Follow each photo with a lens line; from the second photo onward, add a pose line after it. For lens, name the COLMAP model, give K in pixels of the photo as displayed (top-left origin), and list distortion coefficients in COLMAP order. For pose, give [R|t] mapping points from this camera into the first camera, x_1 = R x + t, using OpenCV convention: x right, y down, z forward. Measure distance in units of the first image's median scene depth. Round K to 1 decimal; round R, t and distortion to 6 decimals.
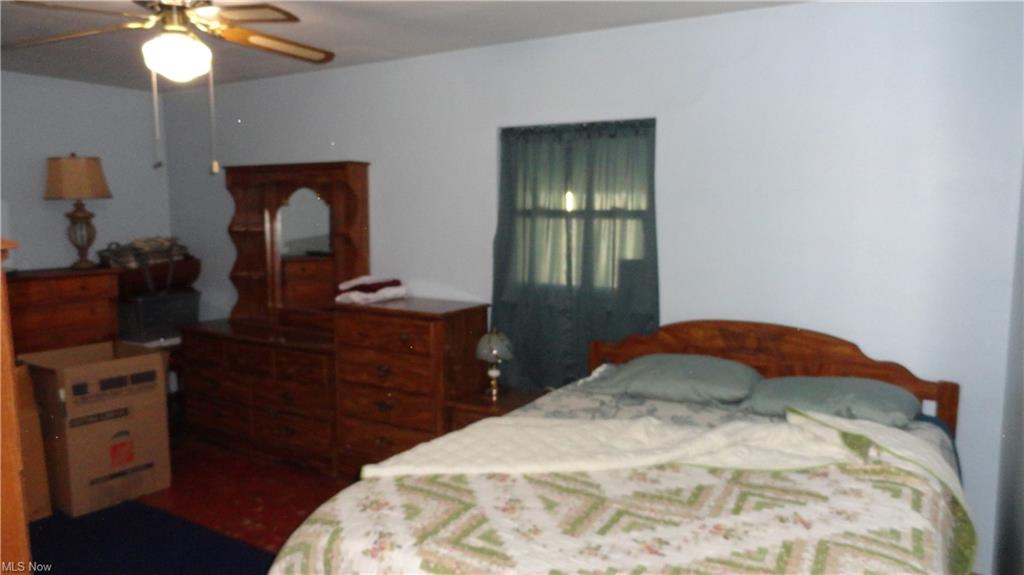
lens RADIAL K [[700.8, 0, 514.4], [0, 700.8, 287.2], [0, 0, 1]] dist [-0.008388, 0.008617]
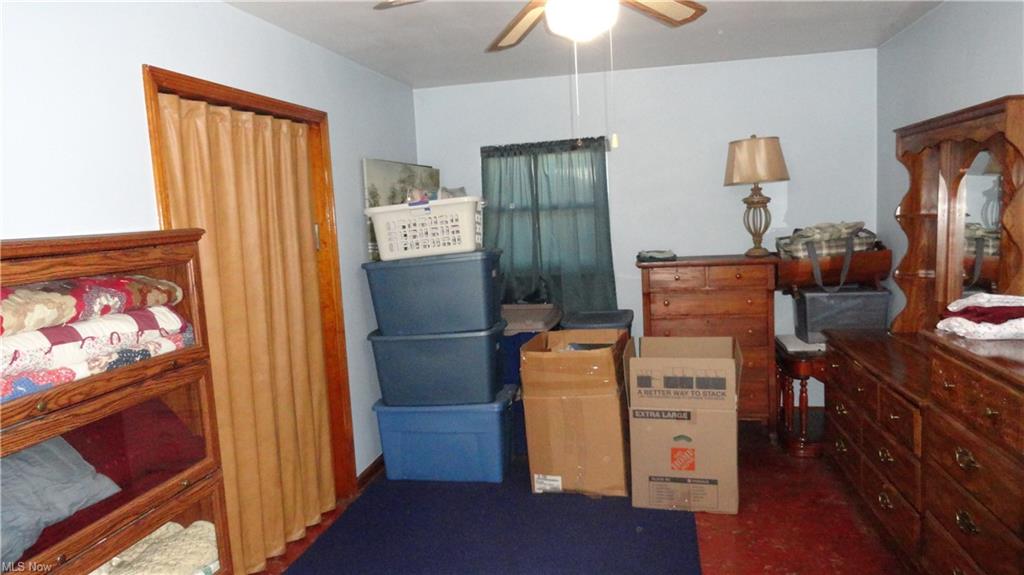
lens RADIAL K [[700.8, 0, 509.6], [0, 700.8, 294.2], [0, 0, 1]] dist [-0.008388, 0.008617]
pose [[0.354155, 0.096627, -0.930181, 0.205947], [-0.060056, 0.994945, 0.080489, -0.041726], [0.933256, 0.027357, 0.358167, 0.459318]]
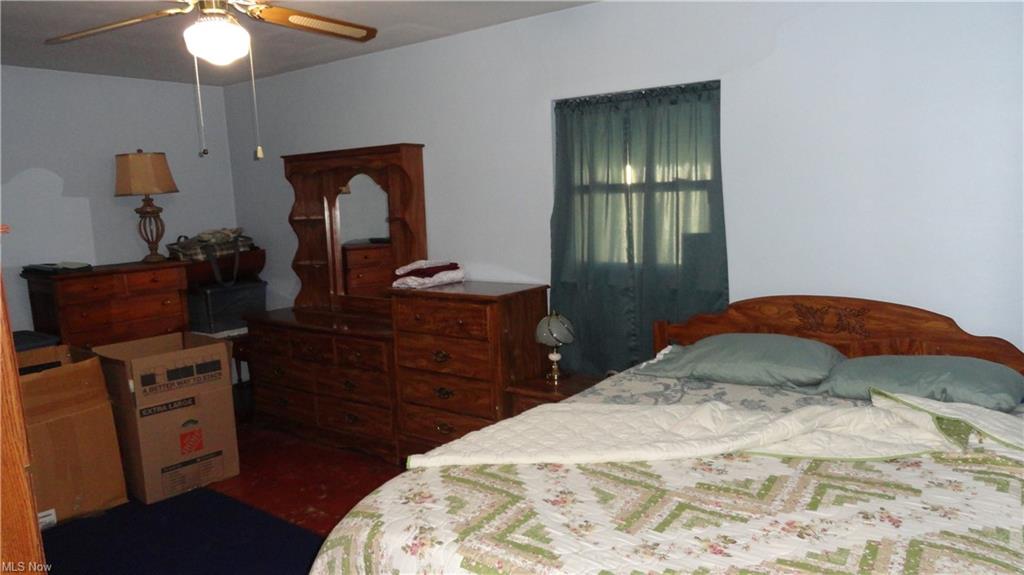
lens RADIAL K [[700.8, 0, 518.2], [0, 700.8, 290.5], [0, 0, 1]] dist [-0.008388, 0.008617]
pose [[0.994846, -0.025724, -0.098082, 0.018435], [0.028296, 0.999289, 0.024926, 0.006030], [0.097371, -0.027573, 0.994866, 0.040393]]
